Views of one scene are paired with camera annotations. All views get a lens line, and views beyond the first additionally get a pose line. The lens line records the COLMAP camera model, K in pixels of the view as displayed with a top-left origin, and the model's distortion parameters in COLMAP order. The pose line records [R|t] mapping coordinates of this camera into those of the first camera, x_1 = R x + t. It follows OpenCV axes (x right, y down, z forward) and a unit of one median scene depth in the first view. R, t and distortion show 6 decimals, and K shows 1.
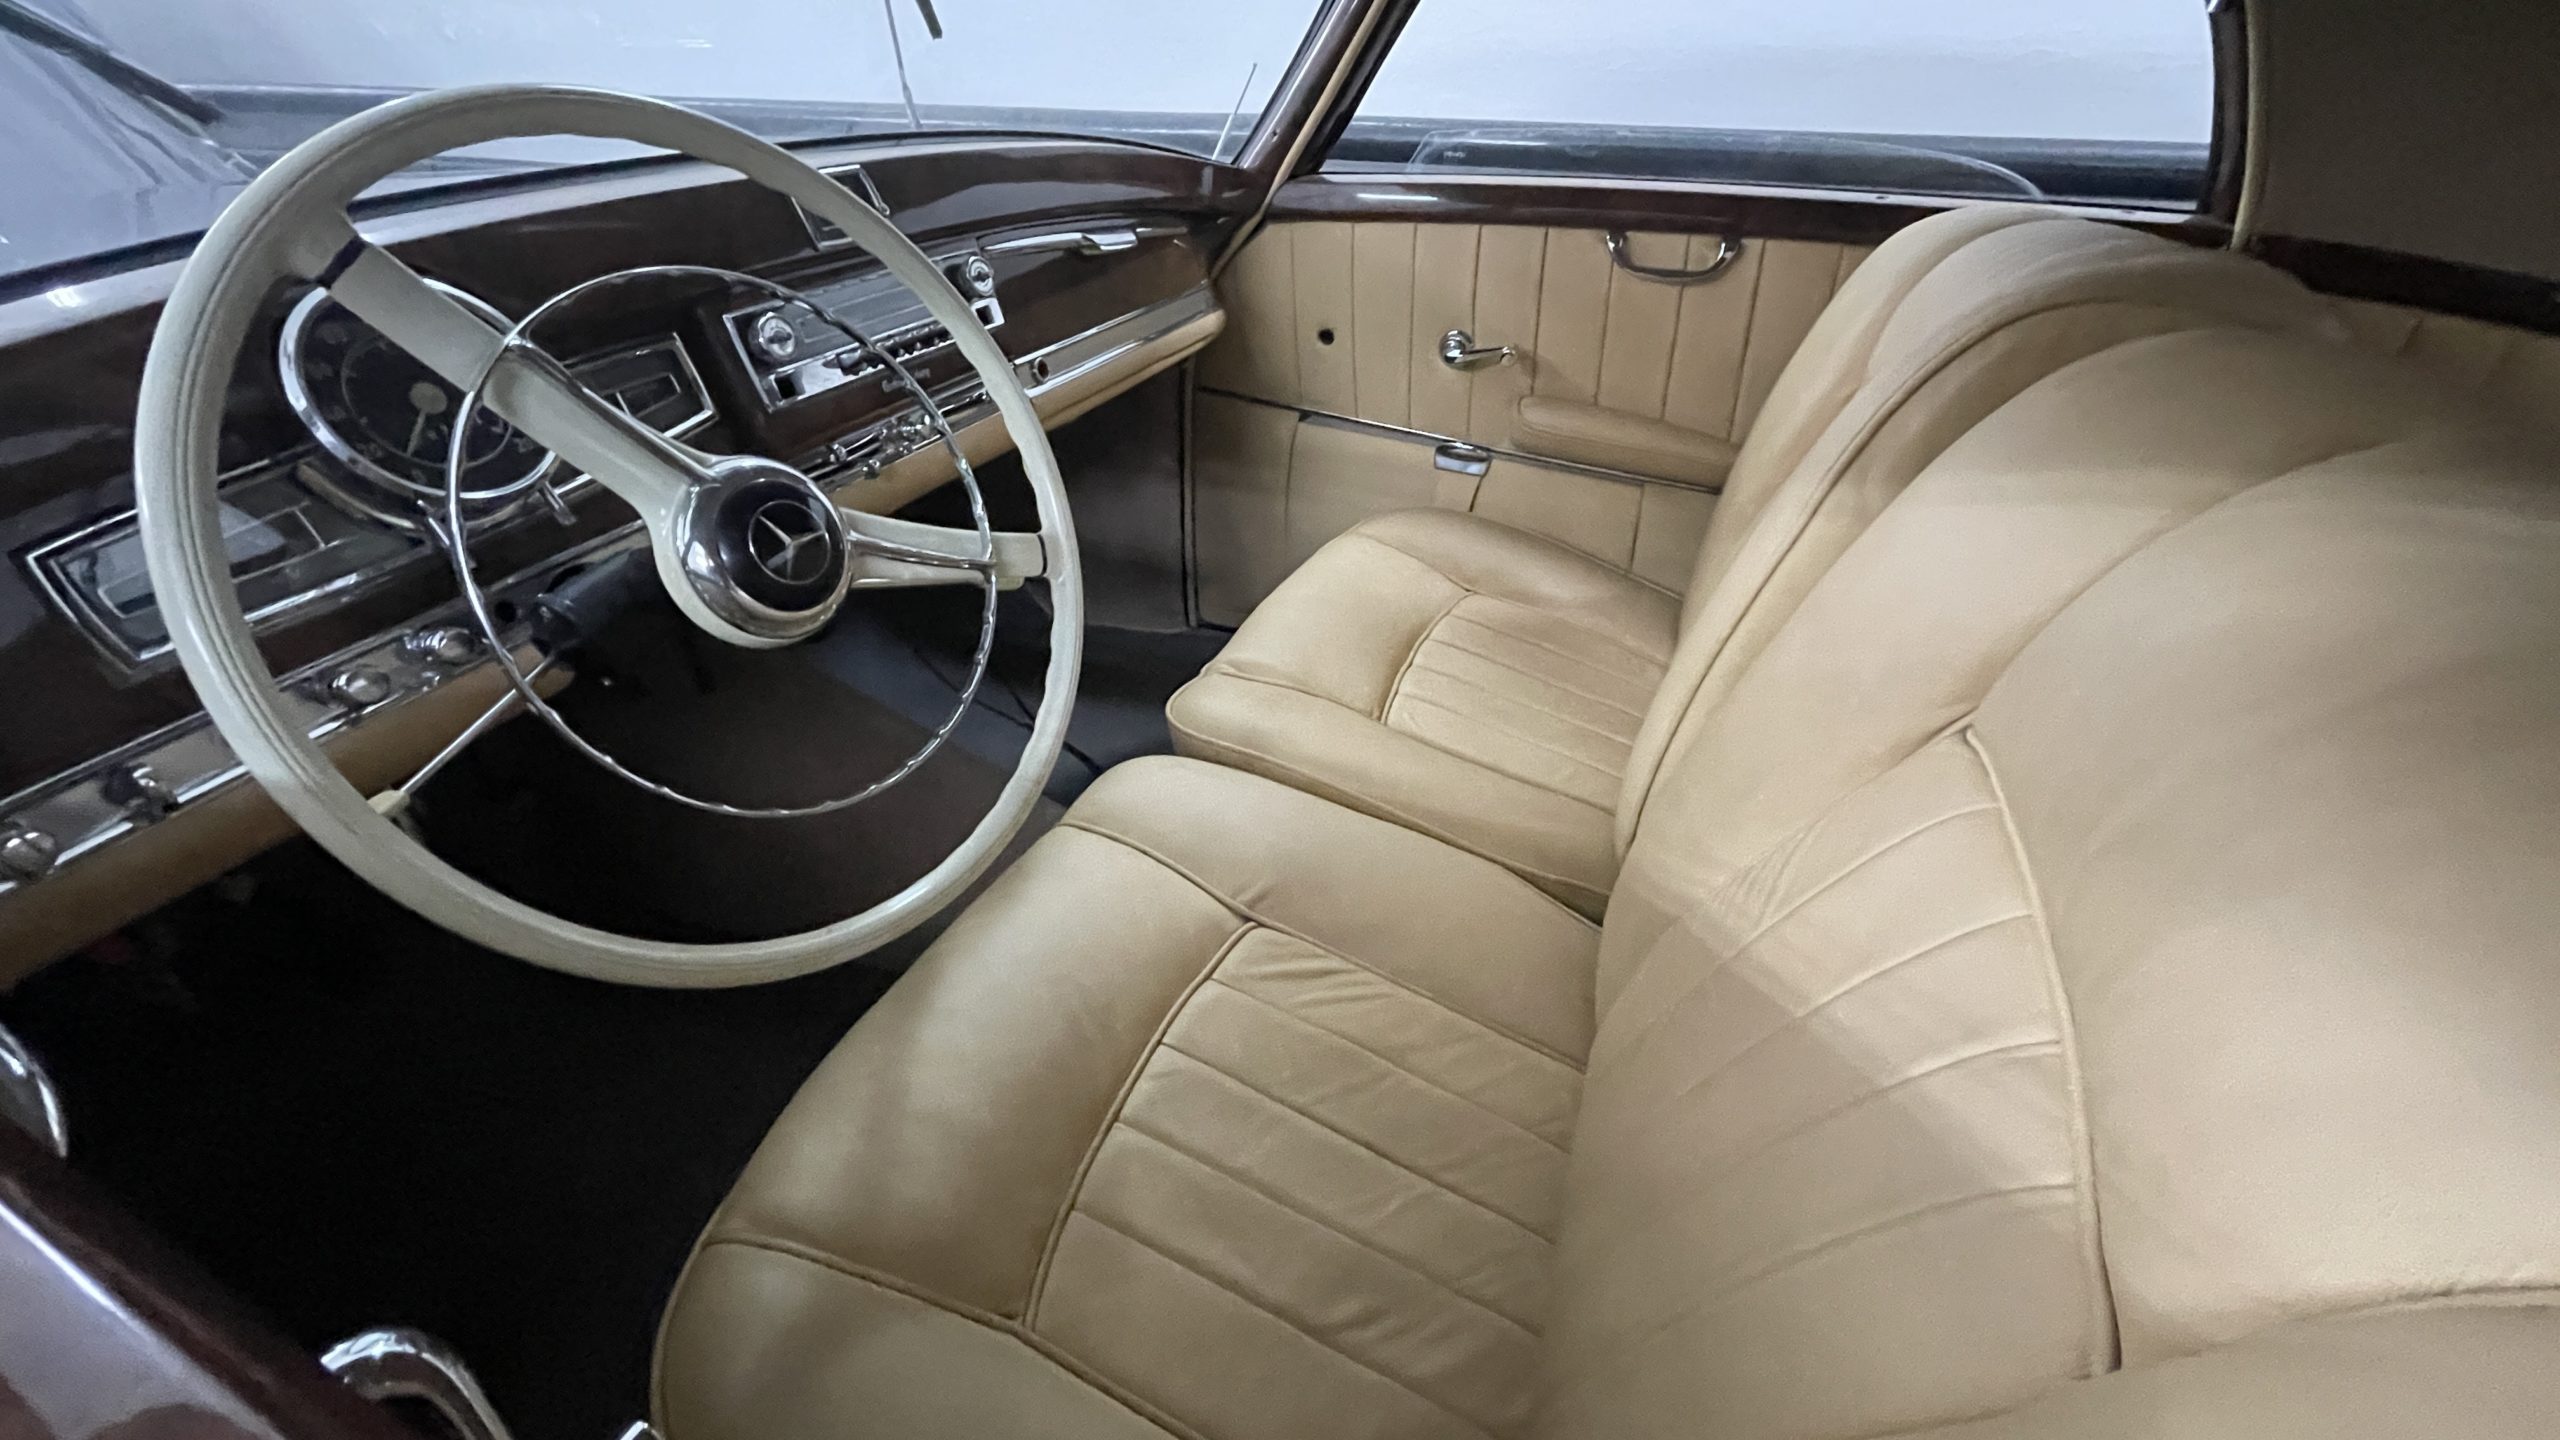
lens RADIAL K [[1034.7, 0, 1277.8], [0, 1034.7, 709.6], [0, 0, 1]] dist [-0.002405, 0.001374]
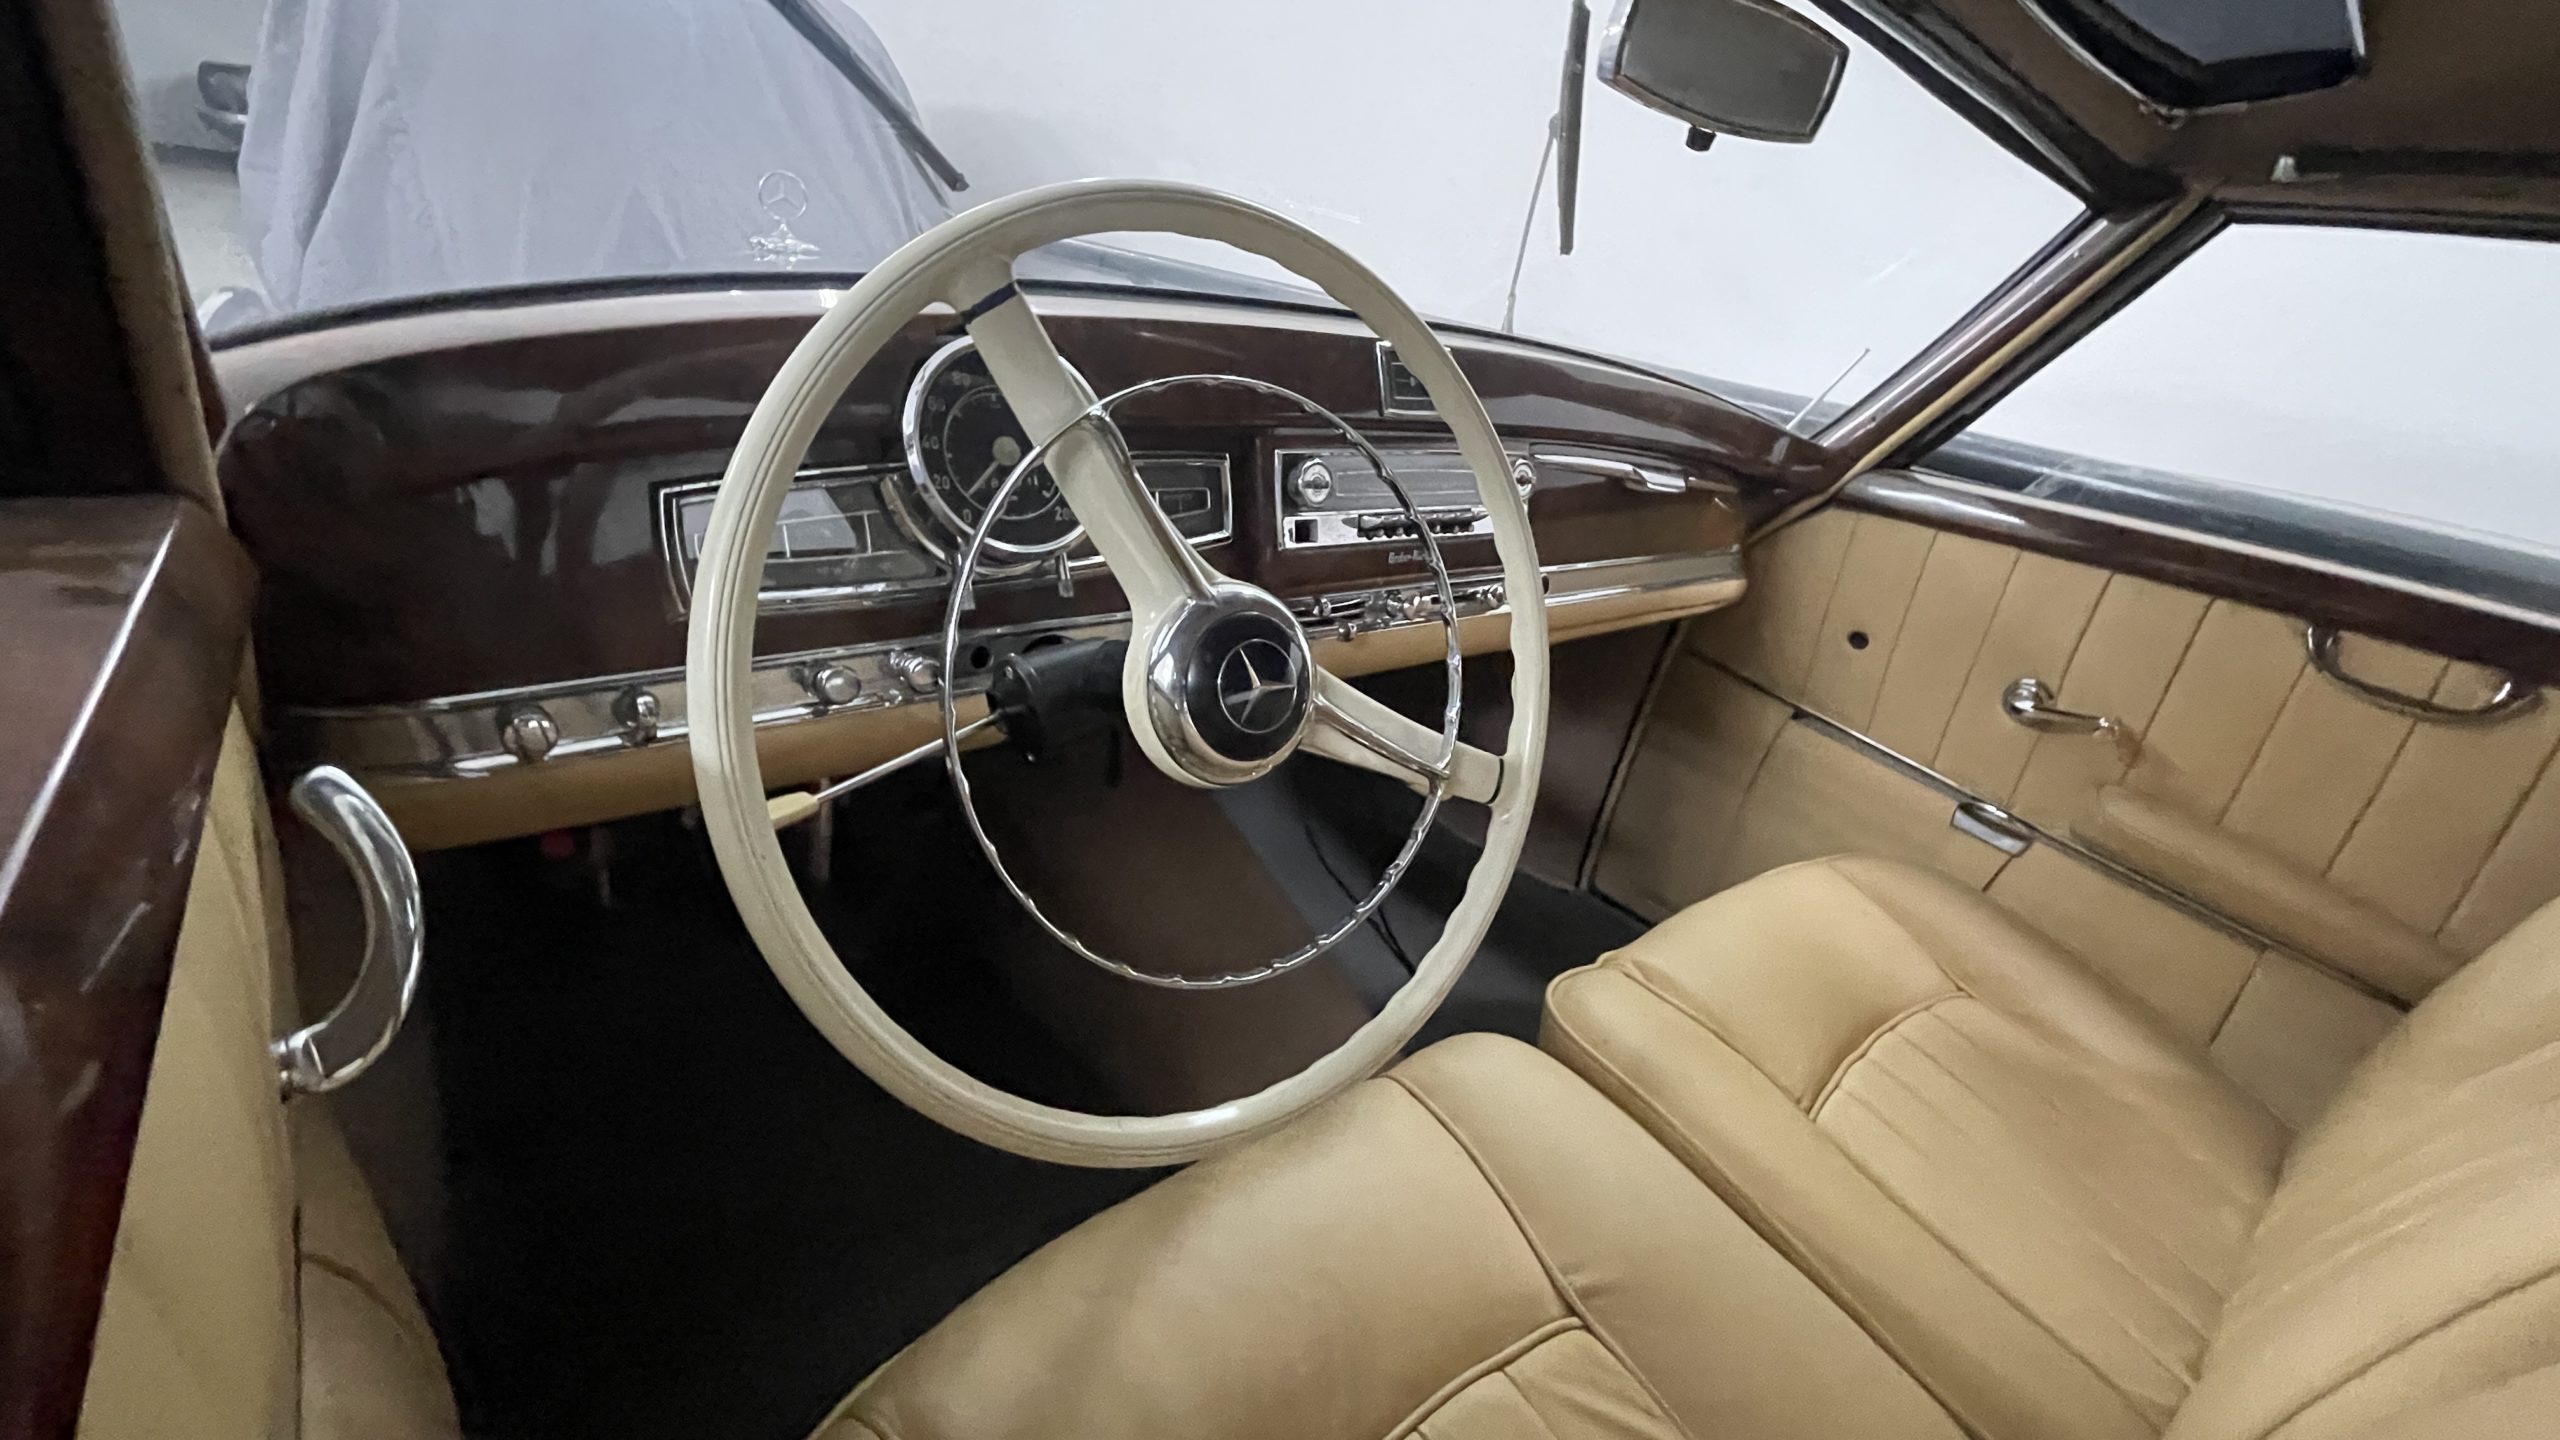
lens RADIAL K [[1034.7, 0, 1277.1], [0, 1034.7, 708.4], [0, 0, 1]] dist [-0.002405, 0.001374]
pose [[0.876771, 0.315250, -0.363166, -0.057161], [-0.380918, 0.916216, -0.124297, -0.017810], [0.293554, 0.247316, 0.923396, 0.084704]]
